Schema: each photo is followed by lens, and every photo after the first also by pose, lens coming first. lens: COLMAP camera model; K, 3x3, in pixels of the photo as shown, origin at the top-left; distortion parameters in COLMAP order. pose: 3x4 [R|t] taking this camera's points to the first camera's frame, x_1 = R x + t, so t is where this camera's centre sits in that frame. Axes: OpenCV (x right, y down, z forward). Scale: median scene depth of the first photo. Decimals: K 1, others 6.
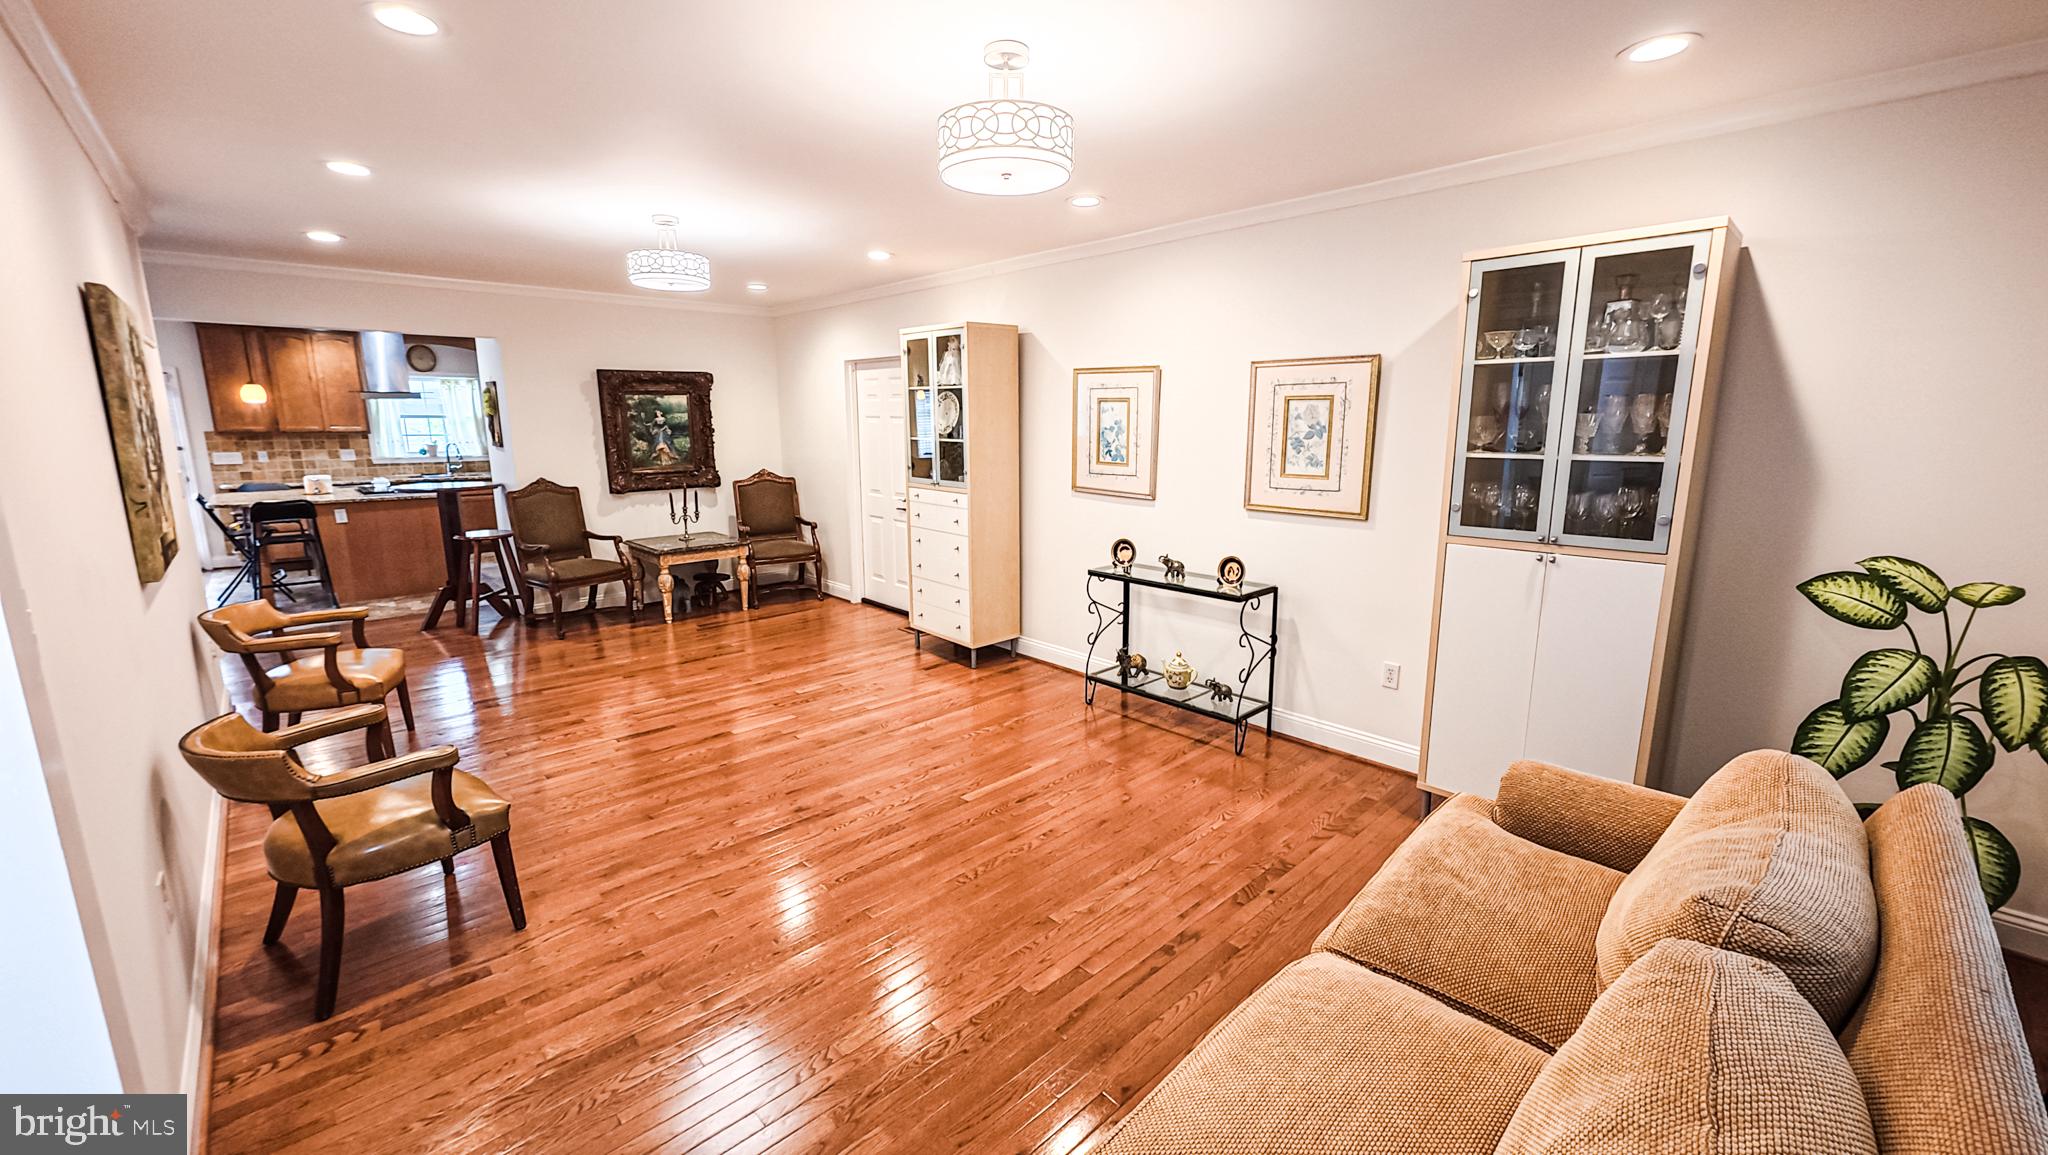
lens RADIAL K [[790.7, 0, 1022.2], [0, 790.7, 572.3], [0, 0, 1]] dist [-0.002021, -0.001829]
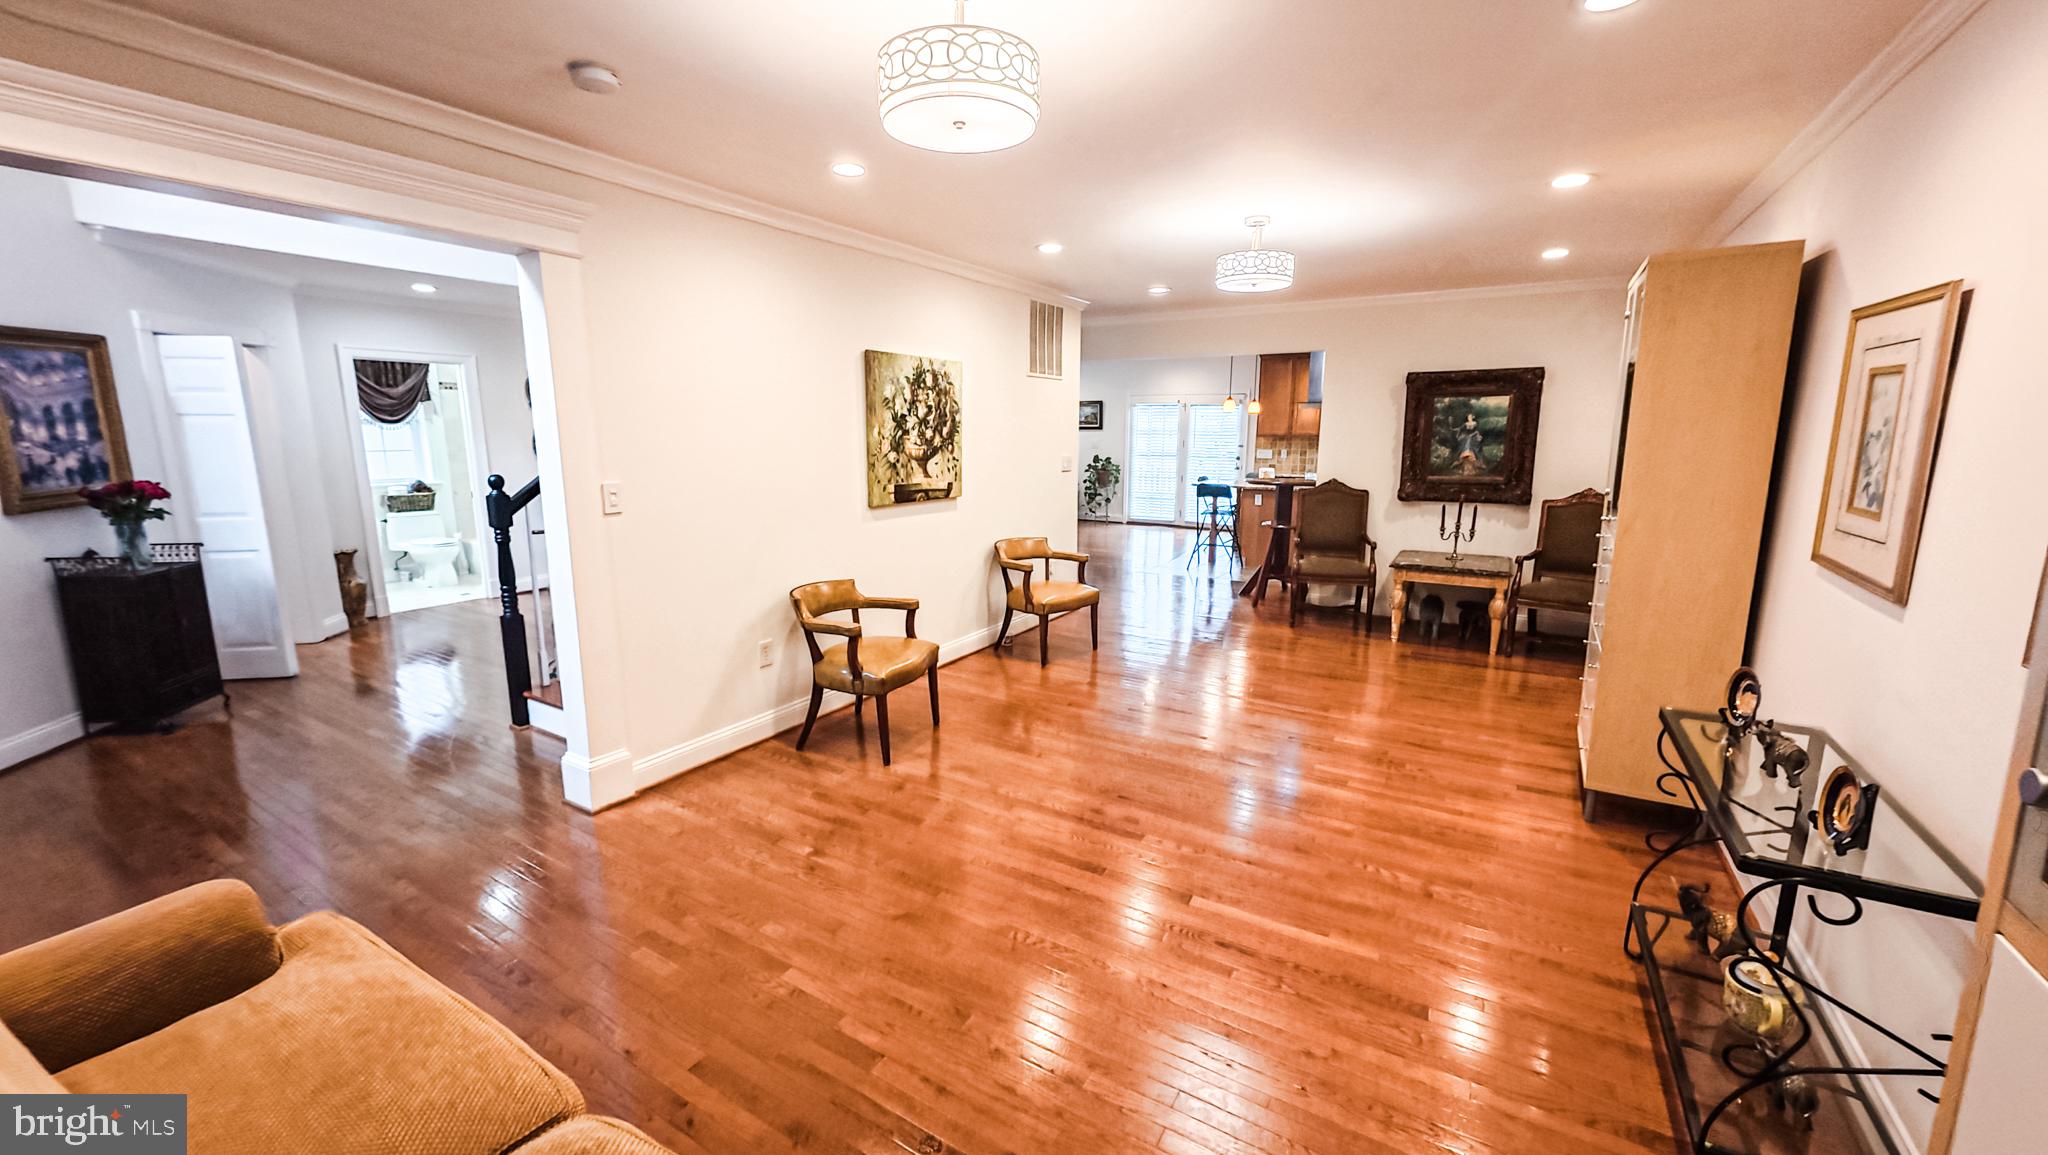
lens RADIAL K [[790.7, 0, 1026.6], [0, 790.7, 575.6], [0, 0, 1]] dist [-0.002021, -0.001829]
pose [[0.267837, 0.176624, -0.947136, 0.288709], [-0.184182, 0.974309, 0.129607, -0.049811], [0.945696, 0.139732, 0.293487, 0.288065]]
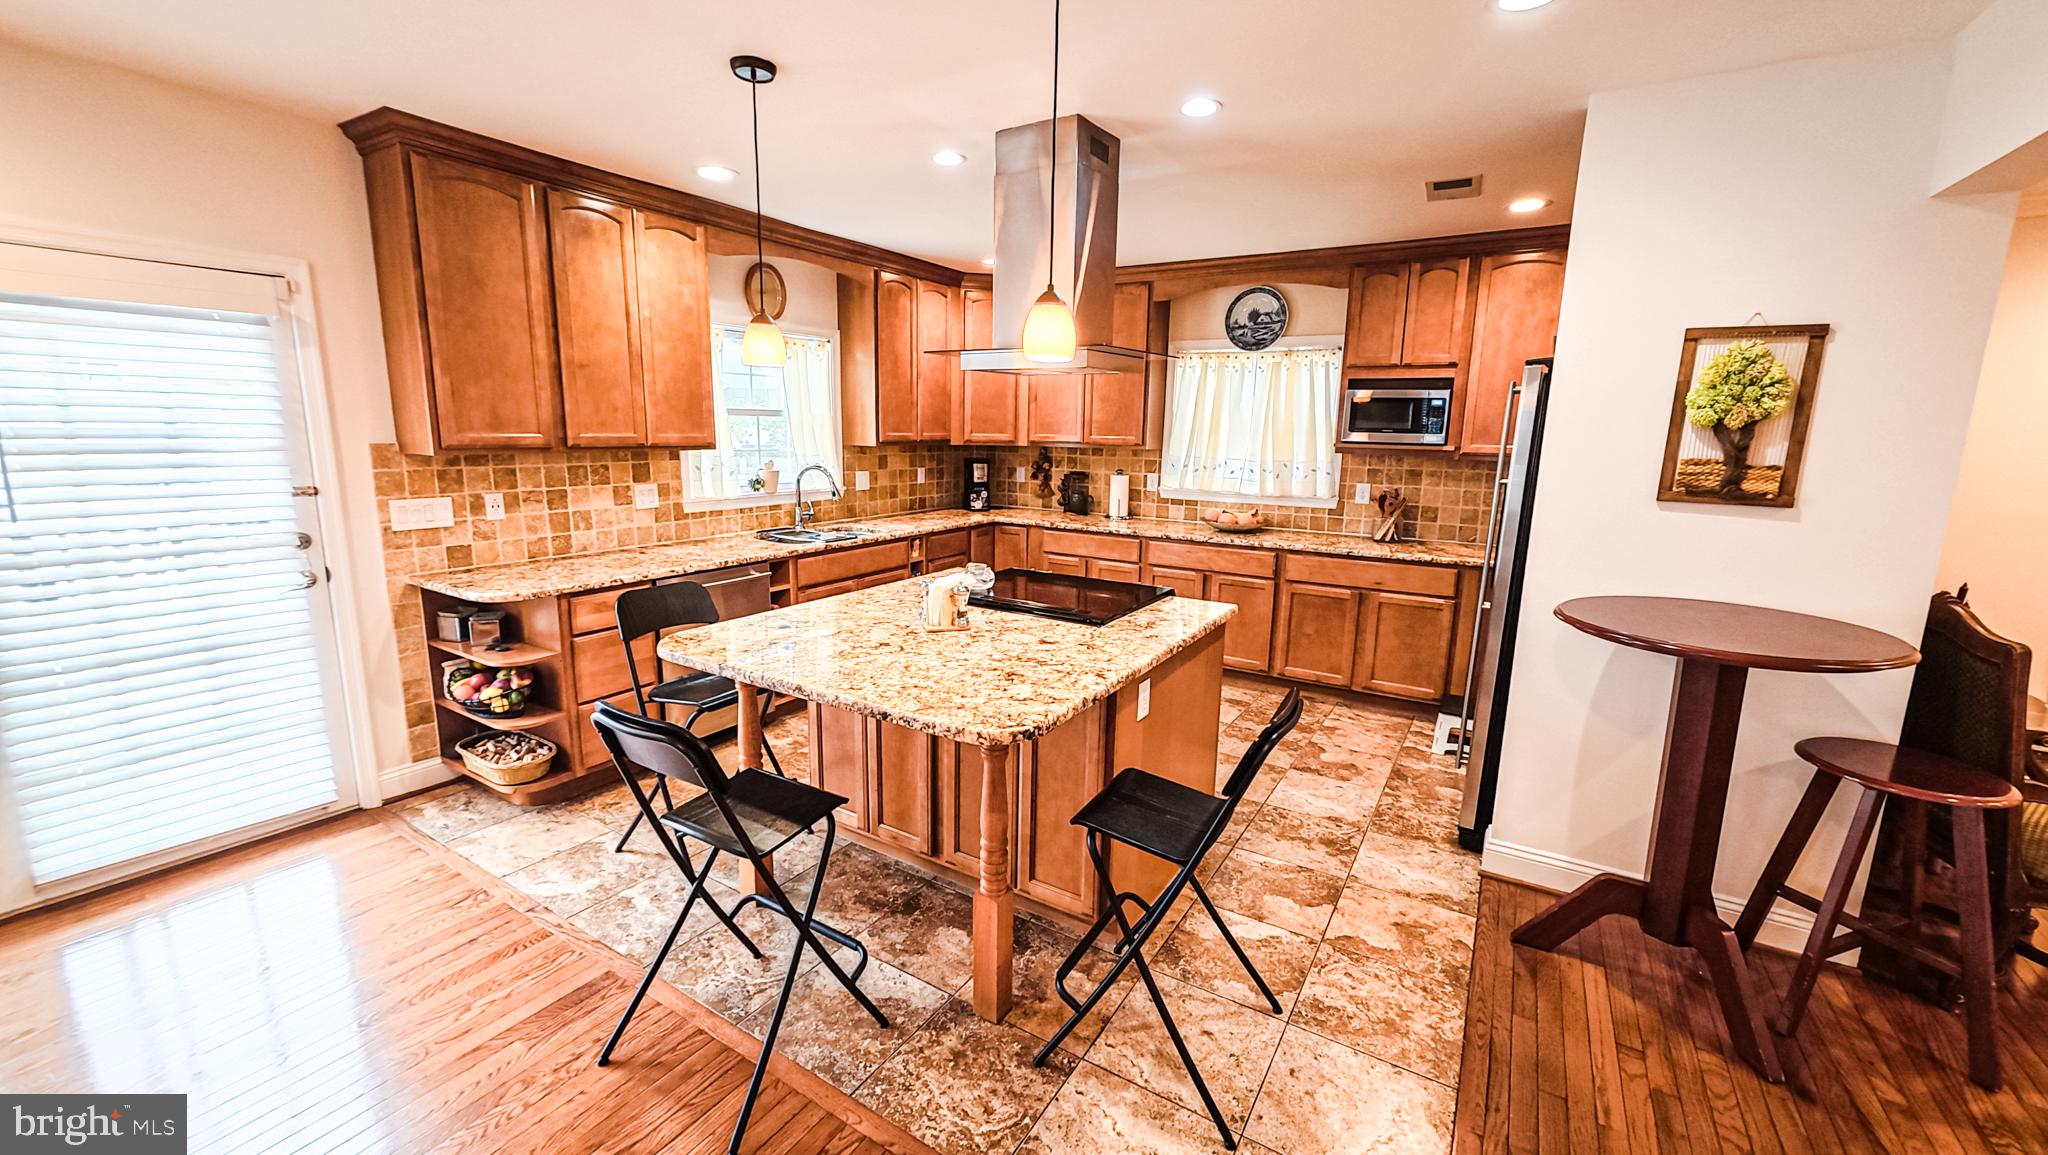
lens RADIAL K [[790.7, 0, 1027.6], [0, 790.7, 570.1], [0, 0, 1]] dist [-0.002021, -0.001829]
pose [[0.968665, -0.026348, 0.246969, -1.031814], [0.026815, 0.999639, 0.001471, -0.138449], [-0.246918, 0.005198, 0.969022, 0.701015]]
